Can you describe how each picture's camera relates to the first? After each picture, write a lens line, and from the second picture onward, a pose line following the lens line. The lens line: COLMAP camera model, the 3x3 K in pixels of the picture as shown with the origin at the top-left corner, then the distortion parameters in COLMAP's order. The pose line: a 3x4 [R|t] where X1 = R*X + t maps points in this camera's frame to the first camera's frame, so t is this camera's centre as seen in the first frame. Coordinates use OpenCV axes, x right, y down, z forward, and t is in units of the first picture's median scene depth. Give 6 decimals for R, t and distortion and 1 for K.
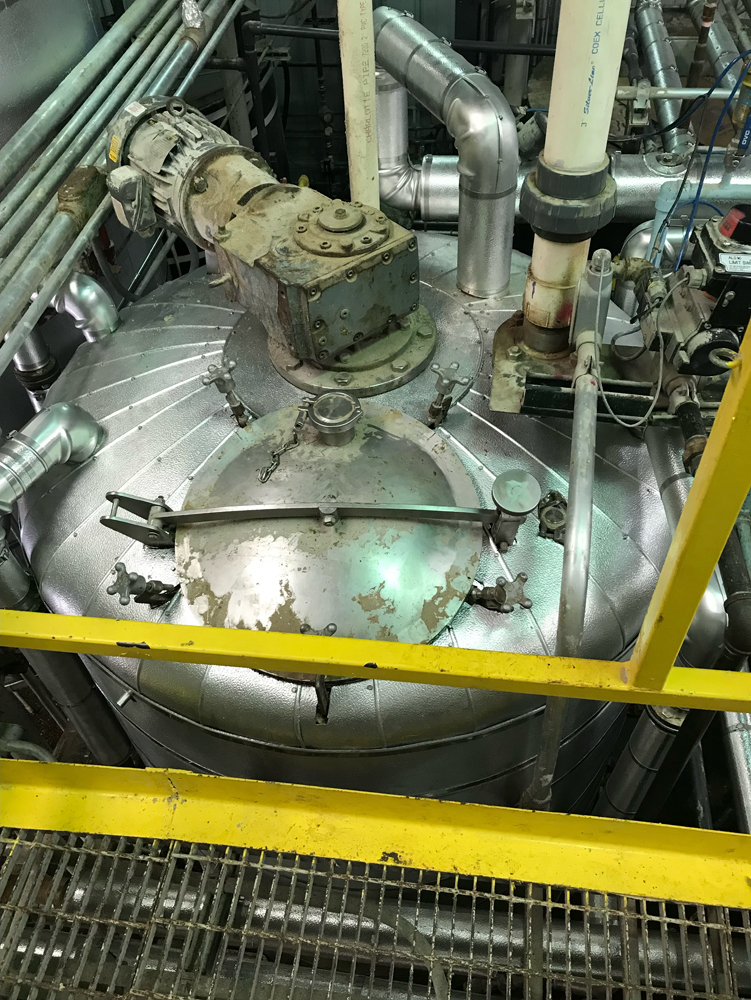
lens RADIAL K [[824.3, 0, 375.5], [0, 824.3, 500.0], [0, 0, 1]] dist [0.021689, -0.017566]
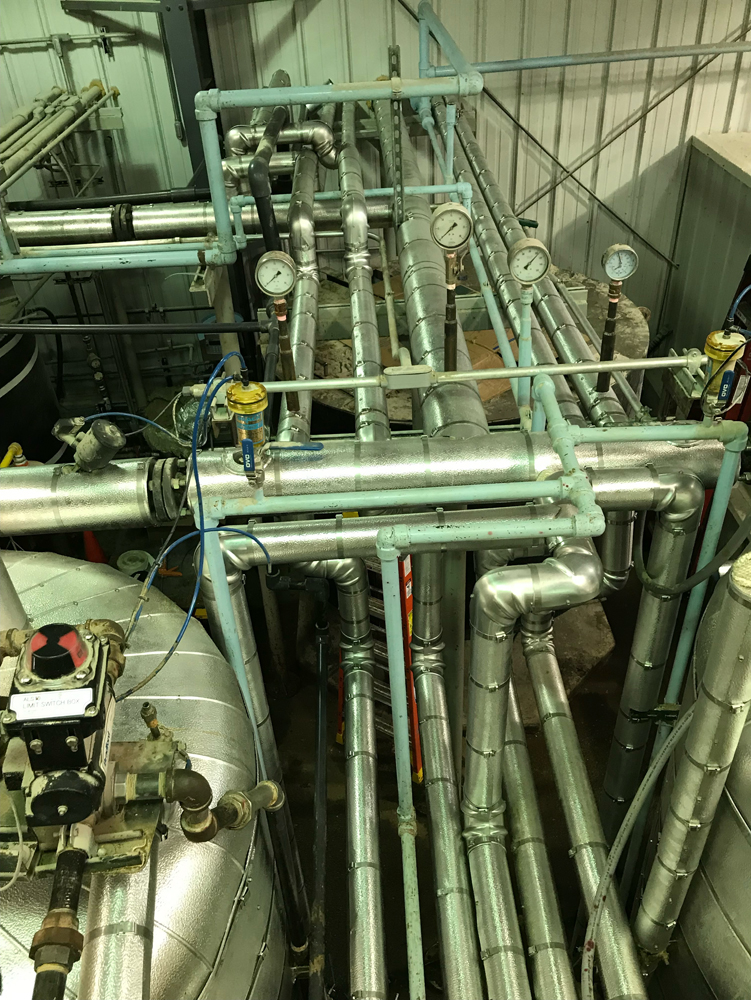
lens RADIAL K [[824.3, 0, 375.5], [0, 824.3, 500.0], [0, 0, 1]] dist [0.021689, -0.017566]
pose [[0.985130, -0.099431, 0.140118, 0.615565], [0.127707, 0.969321, -0.210020, -0.248131], [-0.114936, 0.224791, 0.967605, 0.142043]]
